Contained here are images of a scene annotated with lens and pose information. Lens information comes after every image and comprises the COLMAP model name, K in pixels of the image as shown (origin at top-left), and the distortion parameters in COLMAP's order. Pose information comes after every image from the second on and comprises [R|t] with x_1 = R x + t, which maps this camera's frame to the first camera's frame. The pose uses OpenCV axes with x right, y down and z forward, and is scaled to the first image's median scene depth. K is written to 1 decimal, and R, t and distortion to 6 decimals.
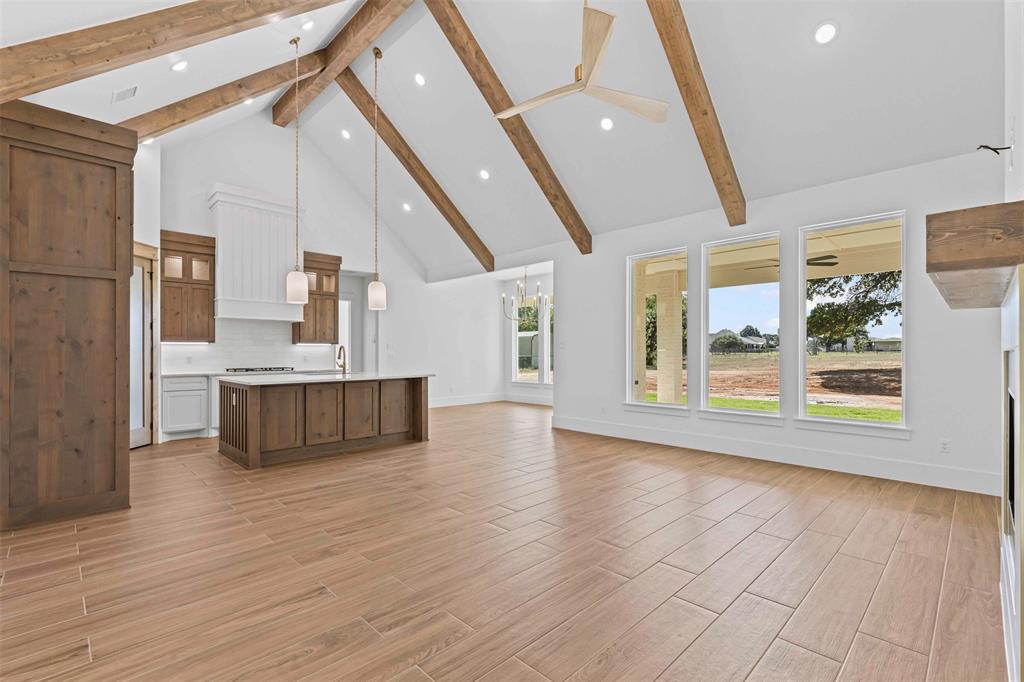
lens RADIAL K [[458.1, 0, 509.6], [0, 458.1, 349.6], [0, 0, 1]] dist [0.005295, 0.000455]
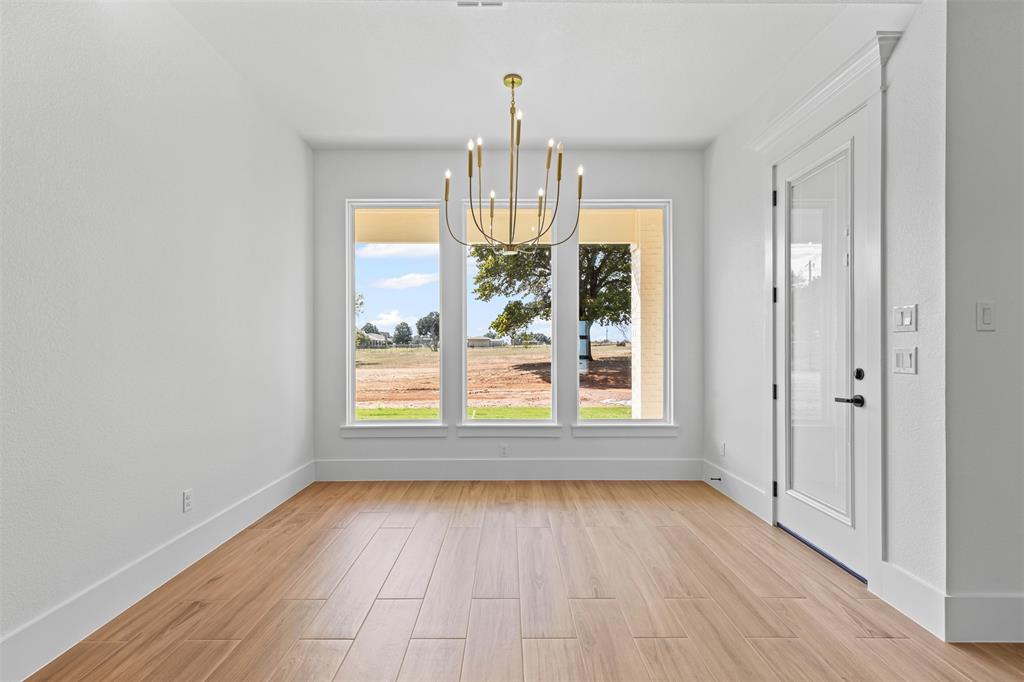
lens RADIAL K [[458.1, 0, 509.6], [0, 458.1, 349.6], [0, 0, 1]] dist [0.005295, 0.000455]
pose [[0.695750, -0.004145, 0.718272, -0.270824], [-0.001549, 0.999972, 0.007271, 0.008481], [-0.718282, -0.006172, 0.695725, 1.043875]]
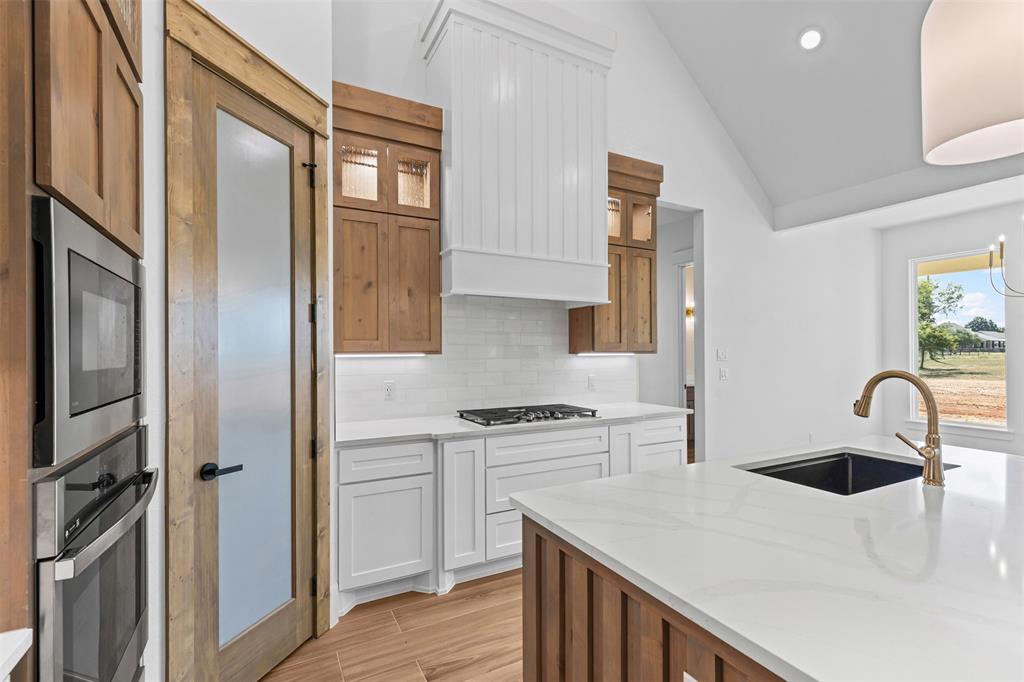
lens RADIAL K [[458.1, 0, 509.6], [0, 458.1, 349.6], [0, 0, 1]] dist [0.005295, 0.000455]
pose [[0.957275, -0.002423, -0.289170, -0.447221], [0.002843, 0.999995, 0.001035, -0.019236], [0.289167, -0.001813, 0.957277, 0.594511]]
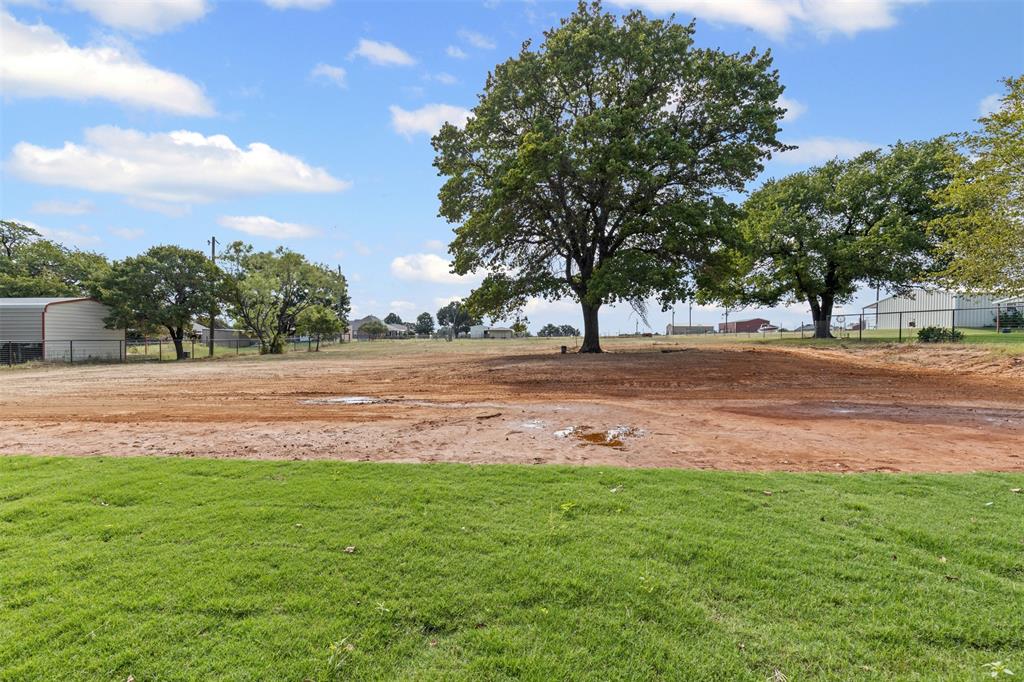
lens RADIAL K [[458.1, 0, 509.6], [0, 458.1, 349.6], [0, 0, 1]] dist [0.005295, 0.000455]
pose [[0.741346, -0.009940, 0.671049, 0.627872], [-0.009059, 0.999651, 0.024814, 0.042498], [-0.671061, -0.024475, 0.740998, 1.453223]]
